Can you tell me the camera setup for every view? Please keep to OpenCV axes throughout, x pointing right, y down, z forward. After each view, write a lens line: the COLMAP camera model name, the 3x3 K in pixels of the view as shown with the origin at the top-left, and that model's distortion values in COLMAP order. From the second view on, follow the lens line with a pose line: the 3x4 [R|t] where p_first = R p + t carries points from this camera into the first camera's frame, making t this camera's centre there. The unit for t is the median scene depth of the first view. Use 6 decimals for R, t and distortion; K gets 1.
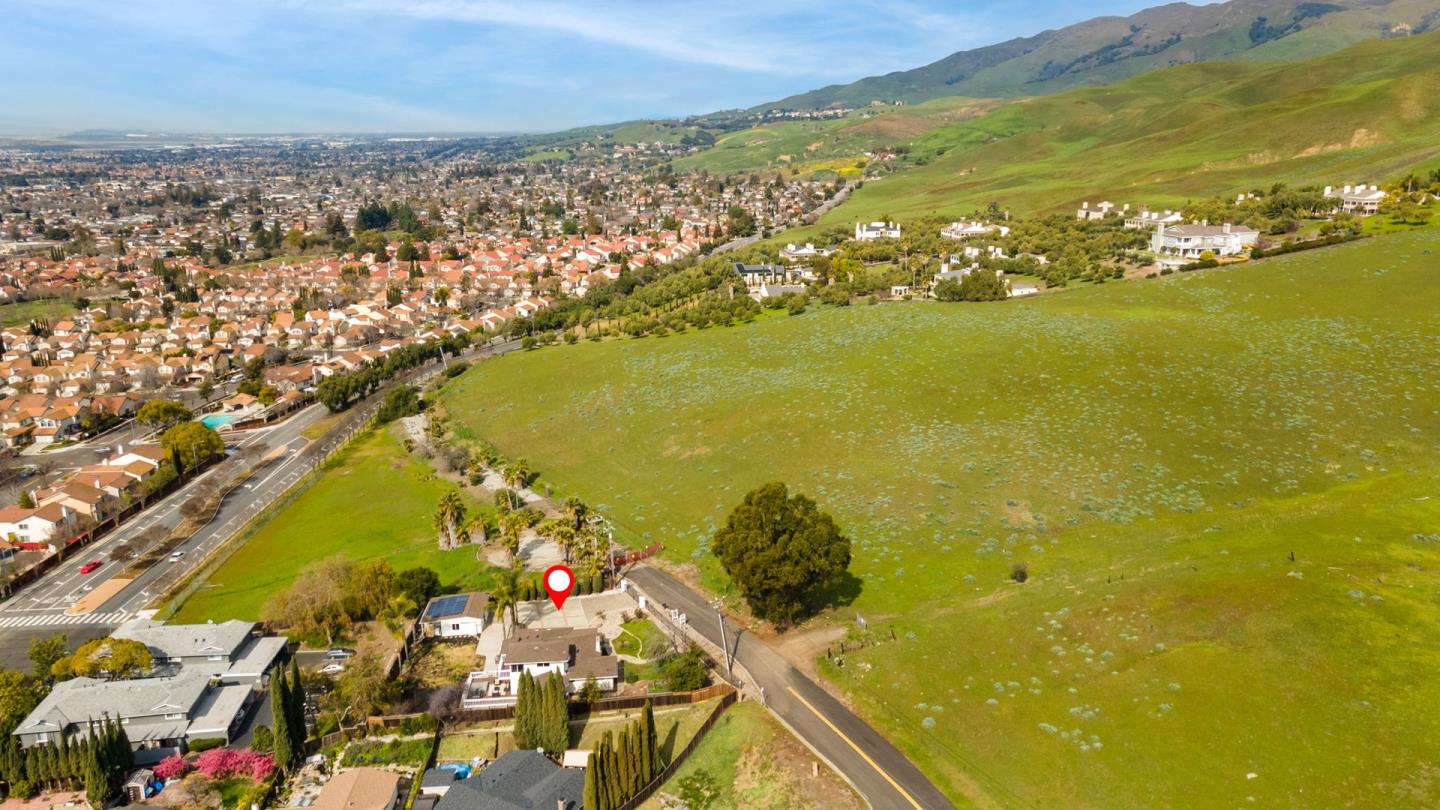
lens RADIAL K [[1069.1, 0, 724.6], [0, 1069.1, 407.6], [0, 0, 1]] dist [0.033077, 0.001570]
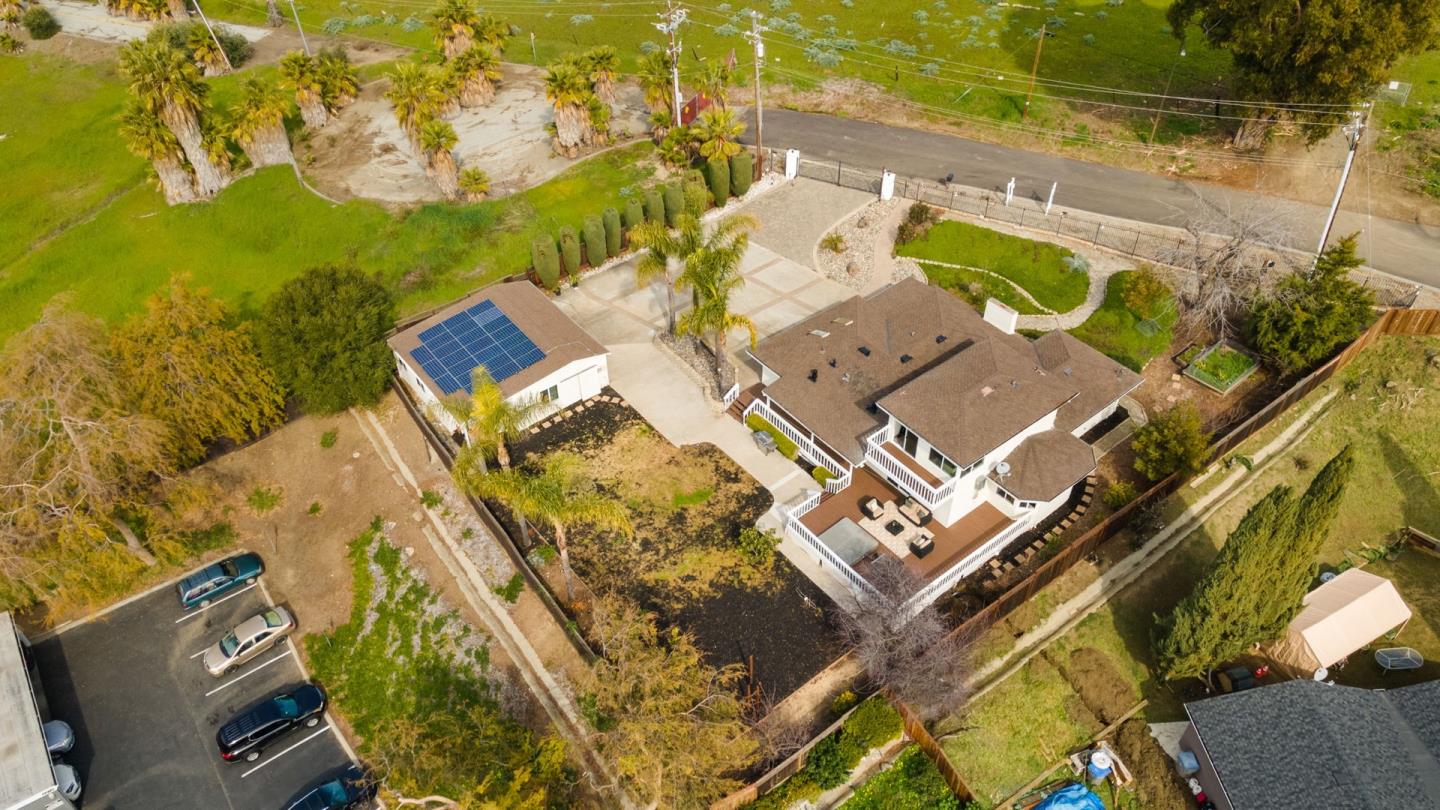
lens RADIAL K [[1069.1, 0, 724.6], [0, 1069.1, 407.6], [0, 0, 1]] dist [0.033077, 0.001570]
pose [[0.831134, -0.367796, 0.417064, -0.350940], [0.138185, 0.863099, 0.485762, 0.039943], [-0.538629, -0.346101, 0.768175, 0.682638]]
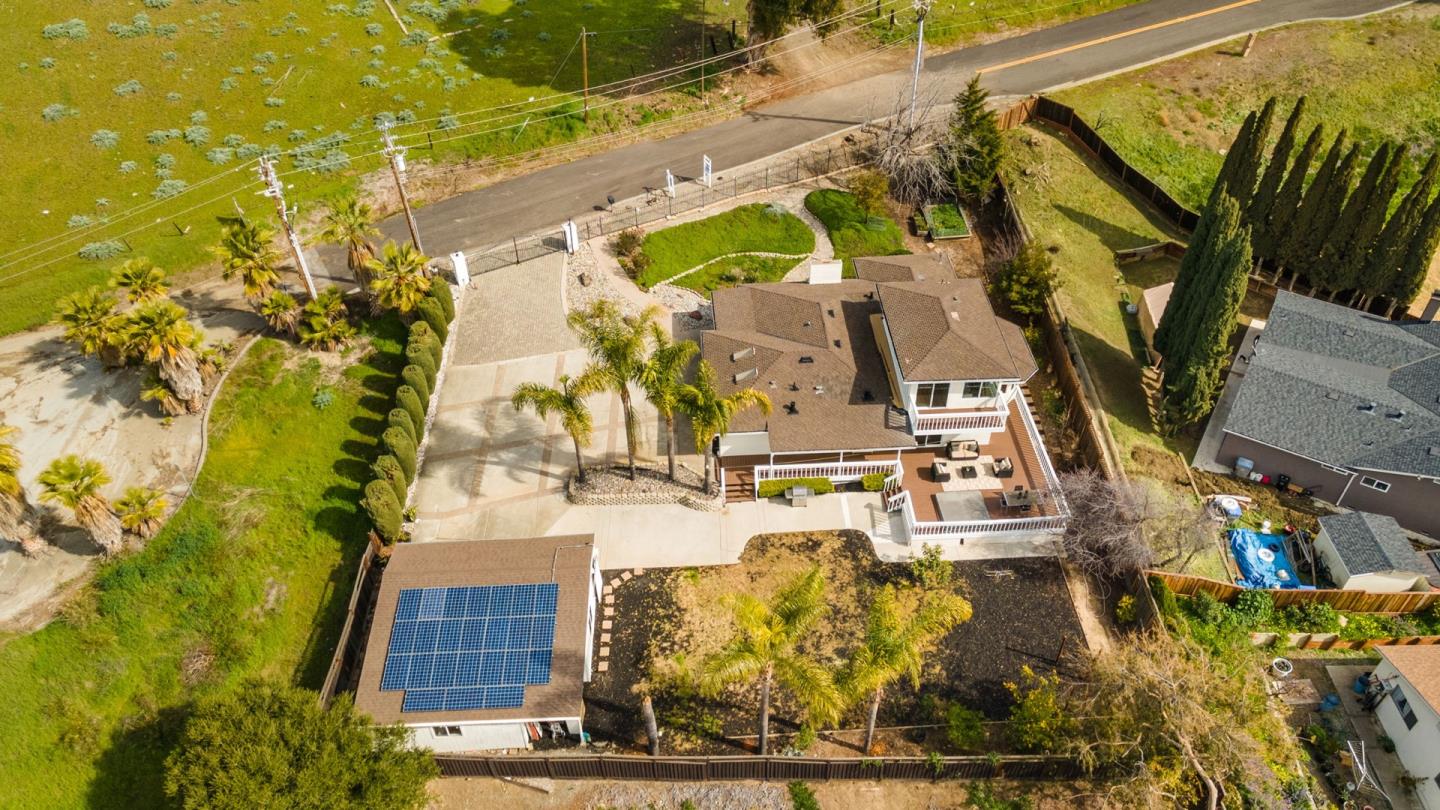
lens RADIAL K [[1069.1, 0, 724.6], [0, 1069.1, 407.6], [0, 0, 1]] dist [0.033077, 0.001570]
pose [[0.027660, -0.658823, 0.751790, -0.423928], [0.265859, 0.729839, 0.629805, -0.007809], [-0.963615, 0.182450, 0.195341, 0.889851]]
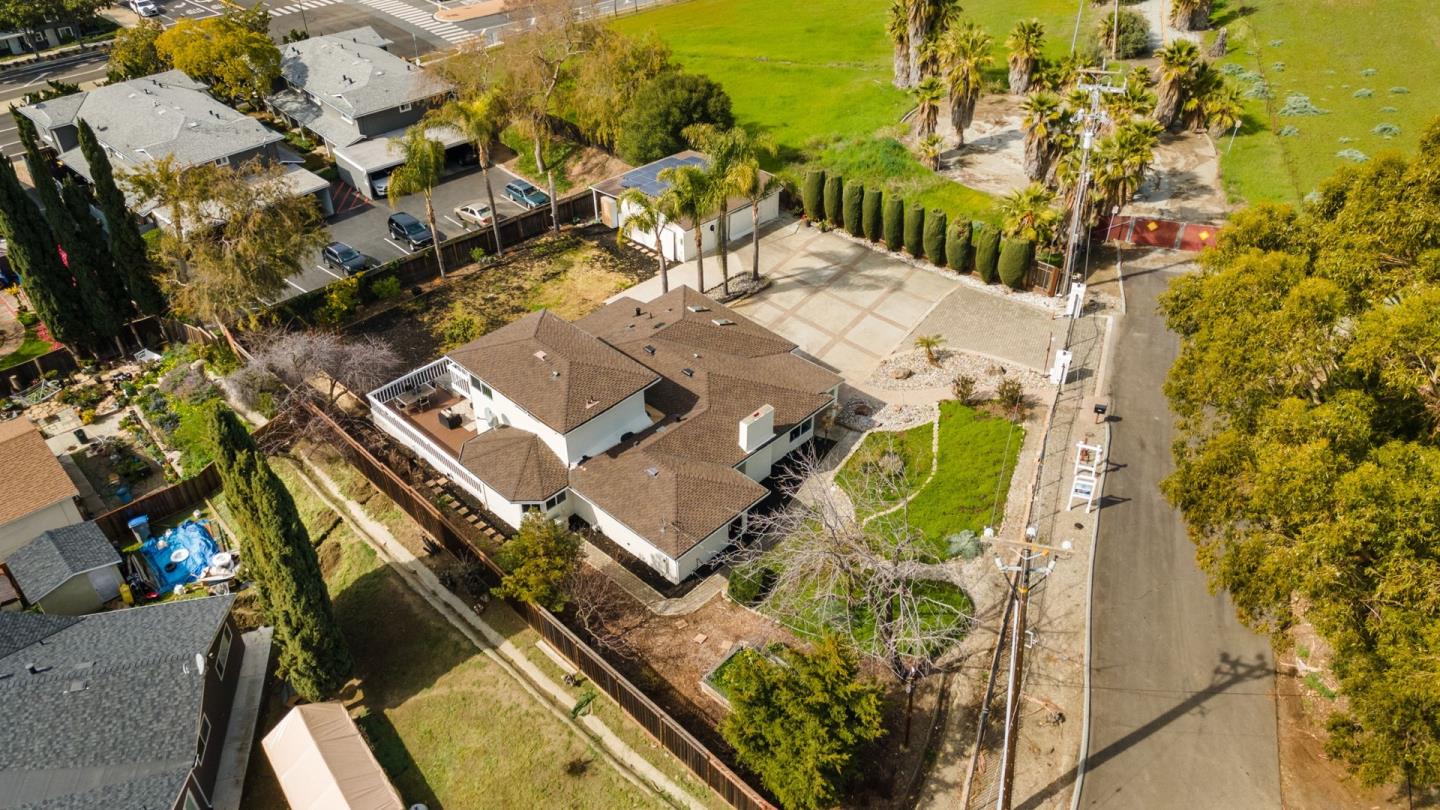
lens RADIAL K [[1069.1, 0, 724.6], [0, 1069.1, 407.6], [0, 0, 1]] dist [0.033077, 0.001570]
pose [[0.649134, 0.458787, -0.606745, 0.057758], [-0.197859, 0.872022, 0.447694, 0.069943], [0.734491, -0.170563, 0.656834, 0.725782]]
